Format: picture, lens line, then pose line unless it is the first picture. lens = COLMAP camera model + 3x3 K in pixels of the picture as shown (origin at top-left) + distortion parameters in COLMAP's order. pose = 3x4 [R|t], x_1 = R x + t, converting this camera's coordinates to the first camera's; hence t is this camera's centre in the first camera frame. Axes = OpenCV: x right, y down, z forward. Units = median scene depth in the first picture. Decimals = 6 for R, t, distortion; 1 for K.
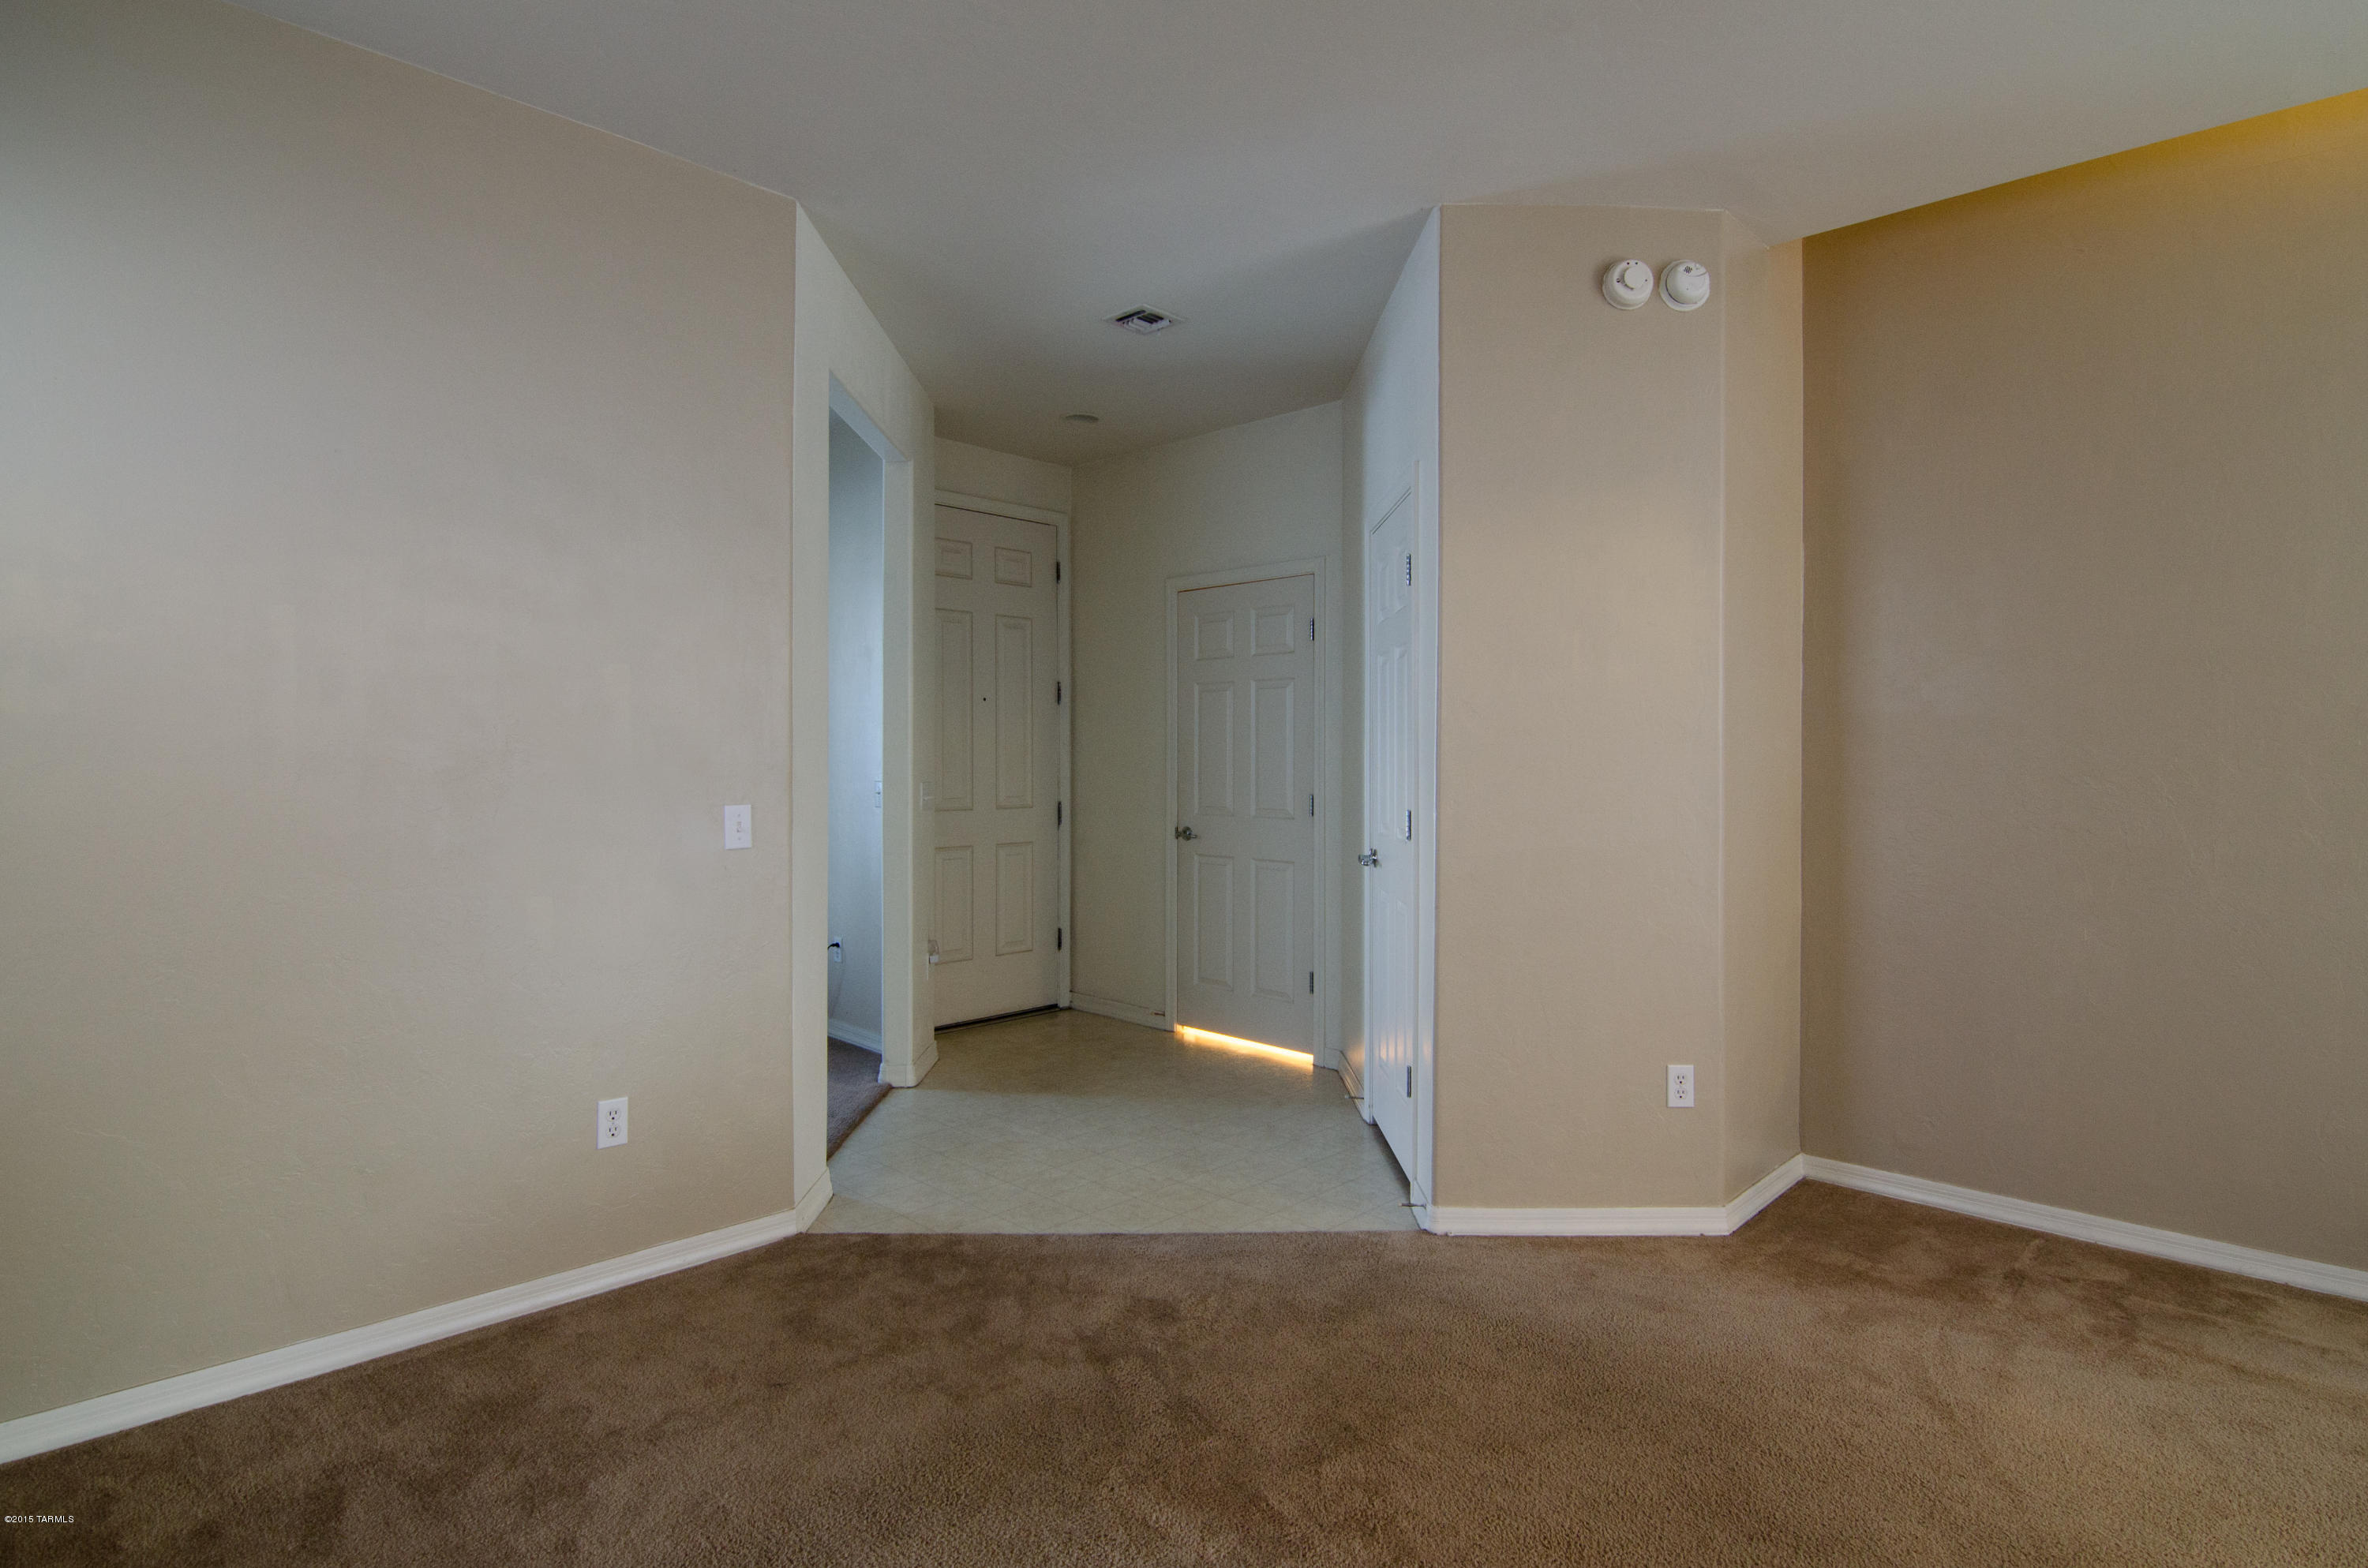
lens RADIAL K [[1184.8, 0, 1190.9], [0, 1184.8, 773.4], [0, 0, 1]] dist [-0.002709, -0.000537]
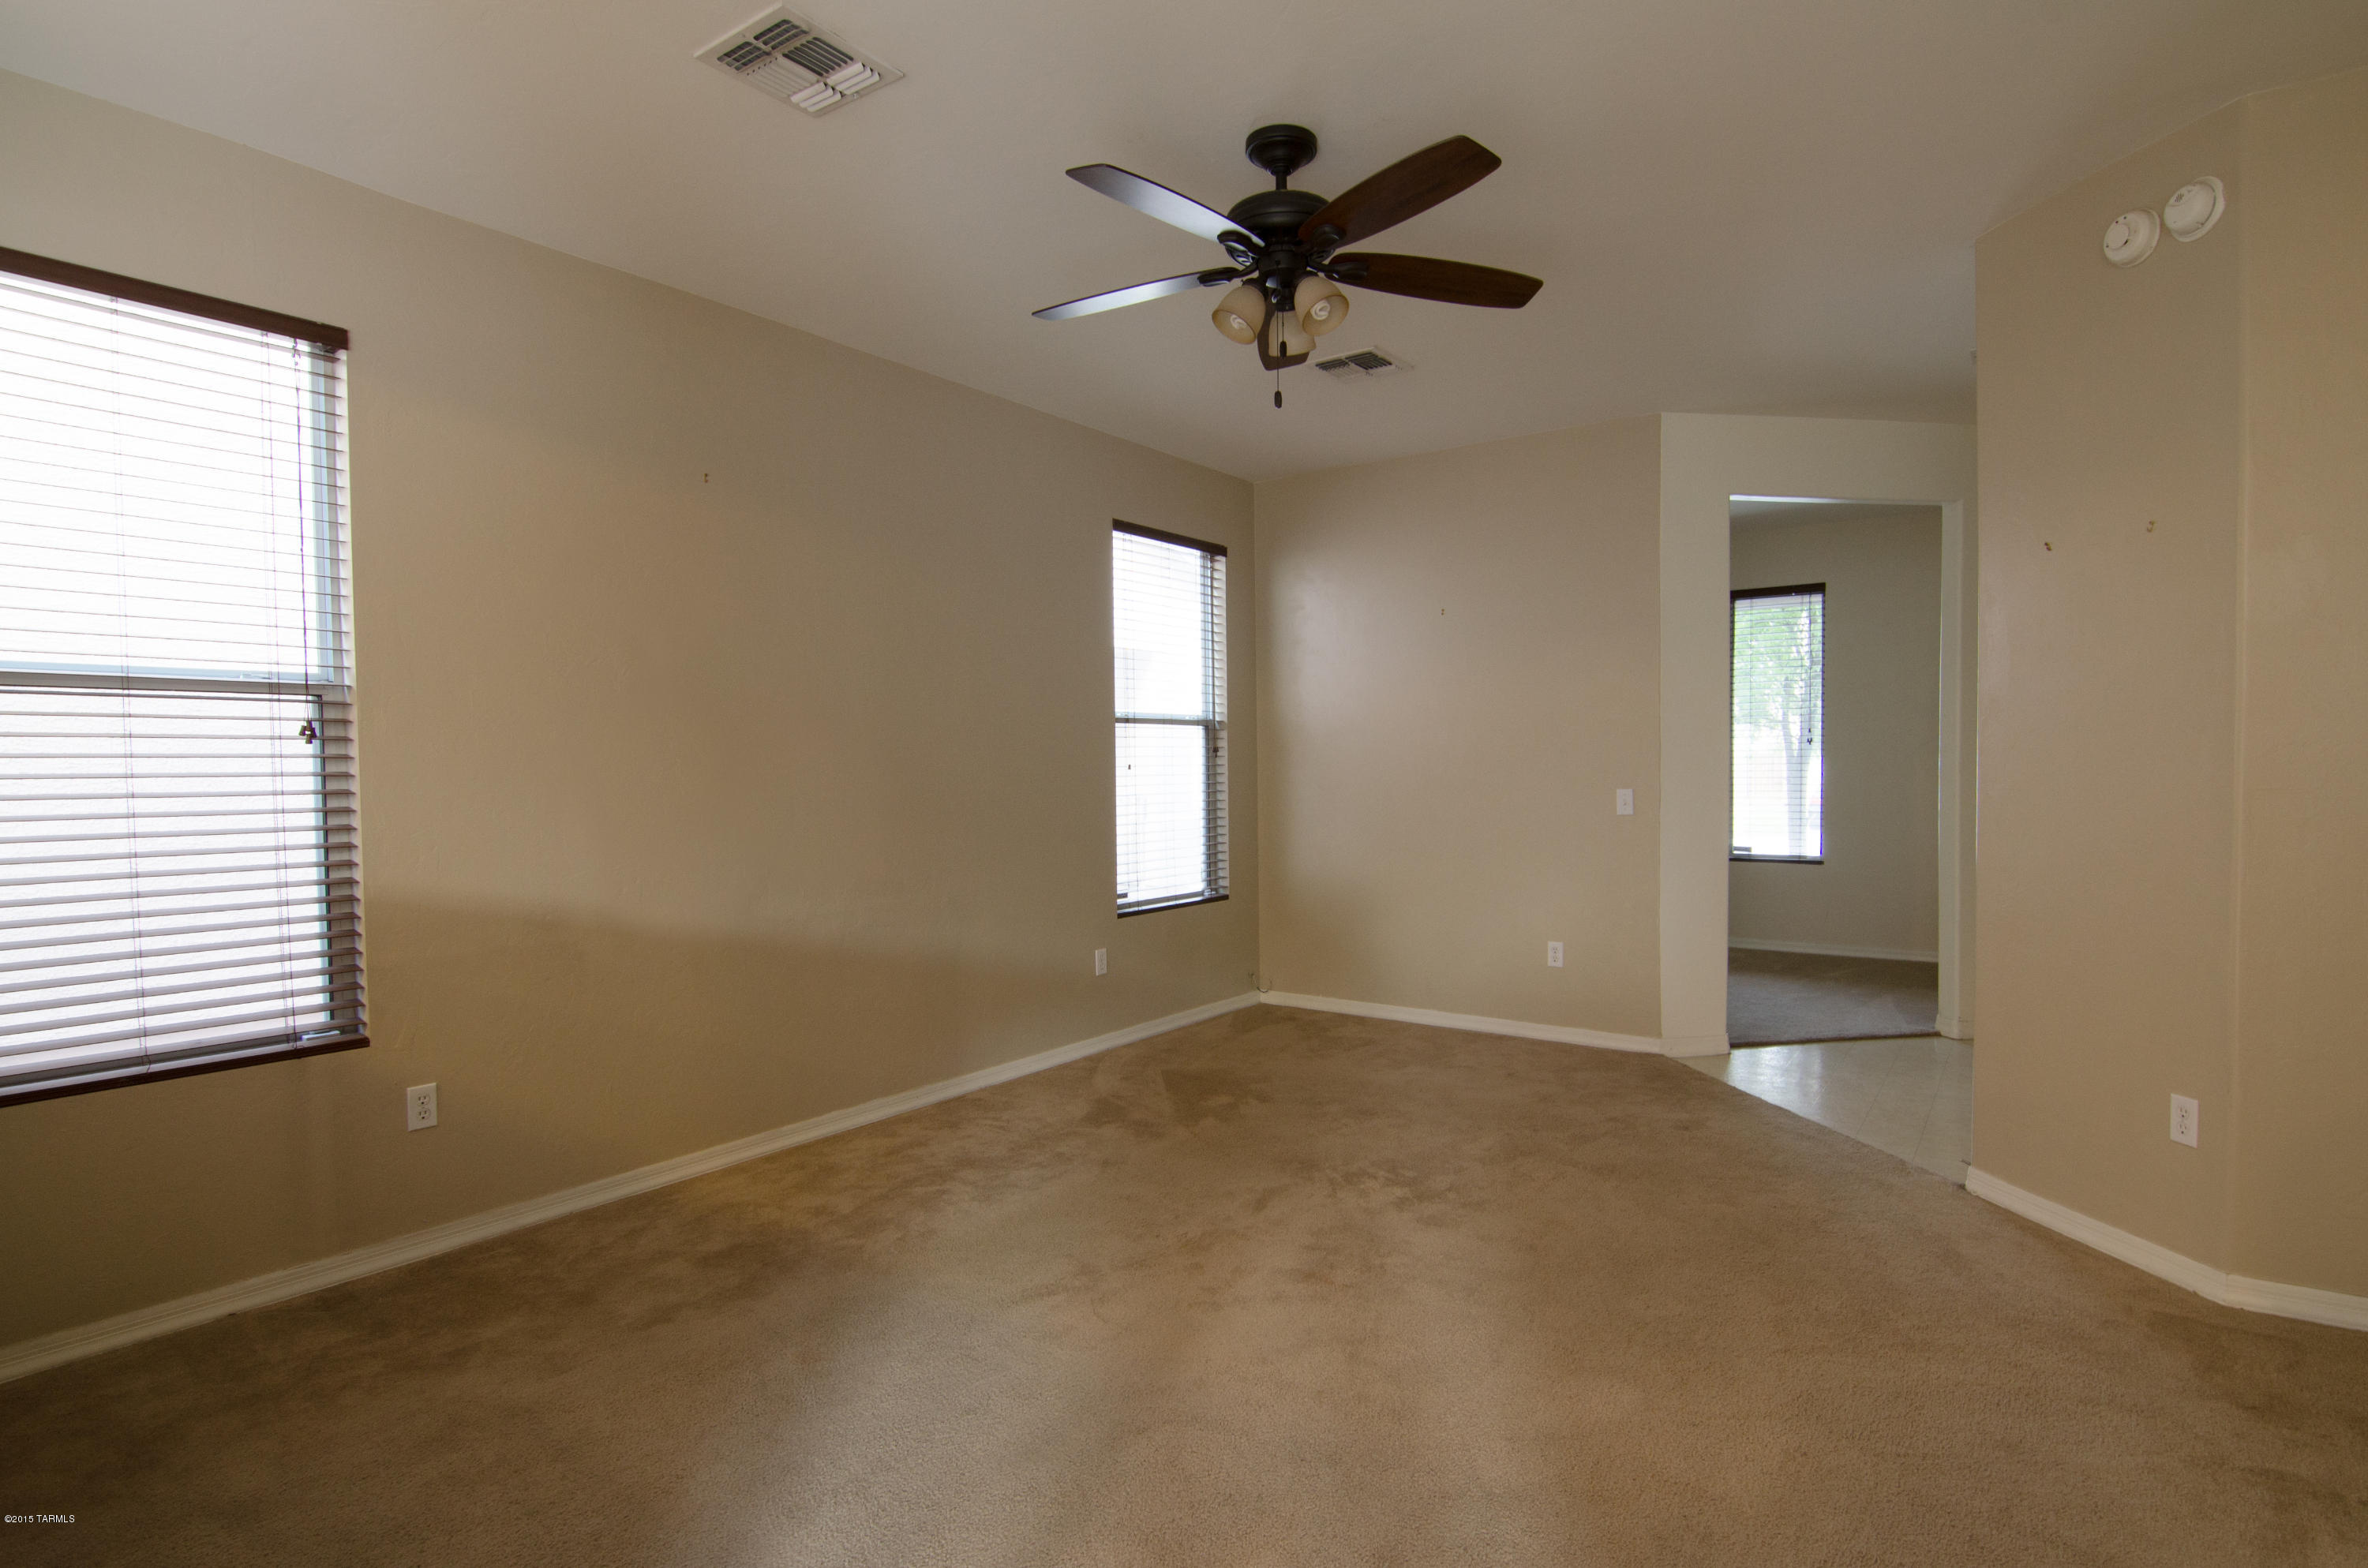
lens RADIAL K [[1198.4, 0, 1197.7], [0, 1198.4, 804.7], [0, 0, 1]] dist [0.002525, -0.015372]
pose [[0.141004, 0.026731, -0.989648, 1.252174], [0.006792, 0.999586, 0.027968, -0.003570], [0.989986, -0.010665, 0.140764, 0.151371]]
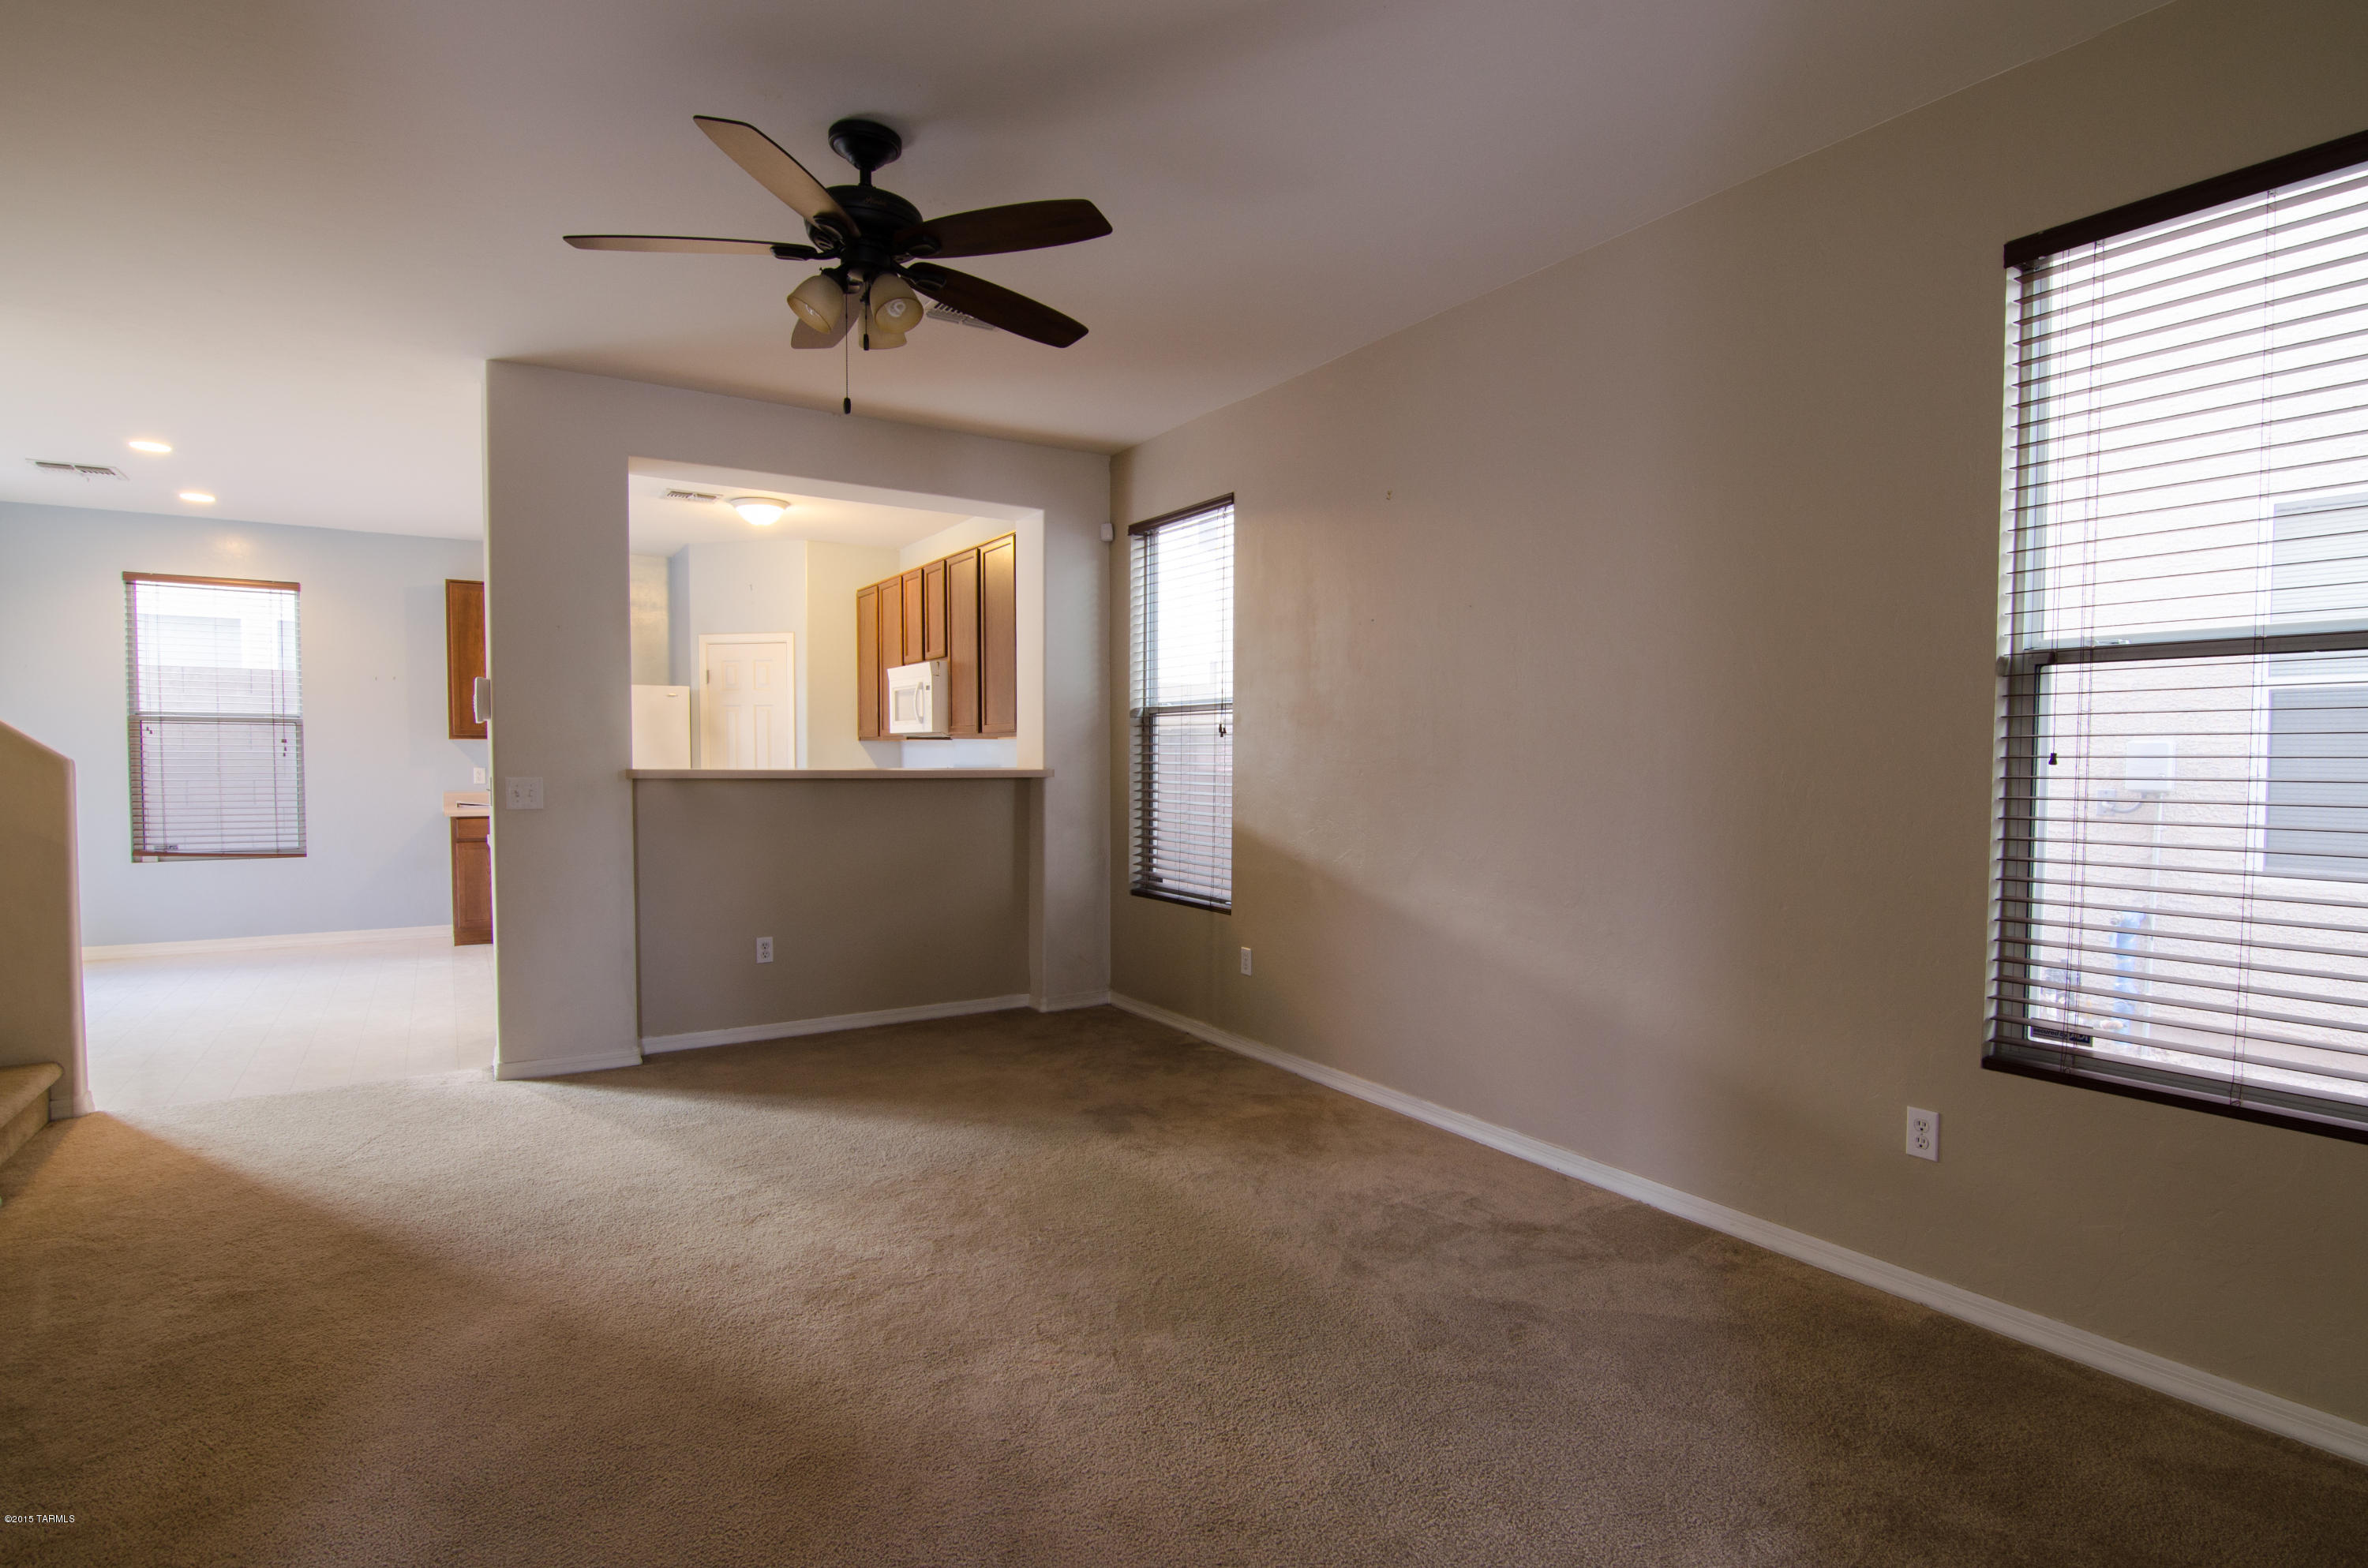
lens RADIAL K [[1198.4, 0, 1197.7], [0, 1198.4, 804.7], [0, 0, 1]] dist [0.002525, -0.015372]
pose [[-0.973528, -0.014785, 0.228088, -0.175294], [-0.004313, 0.998916, 0.046344, -0.013729], [-0.228526, 0.044134, -0.972537, 1.259822]]
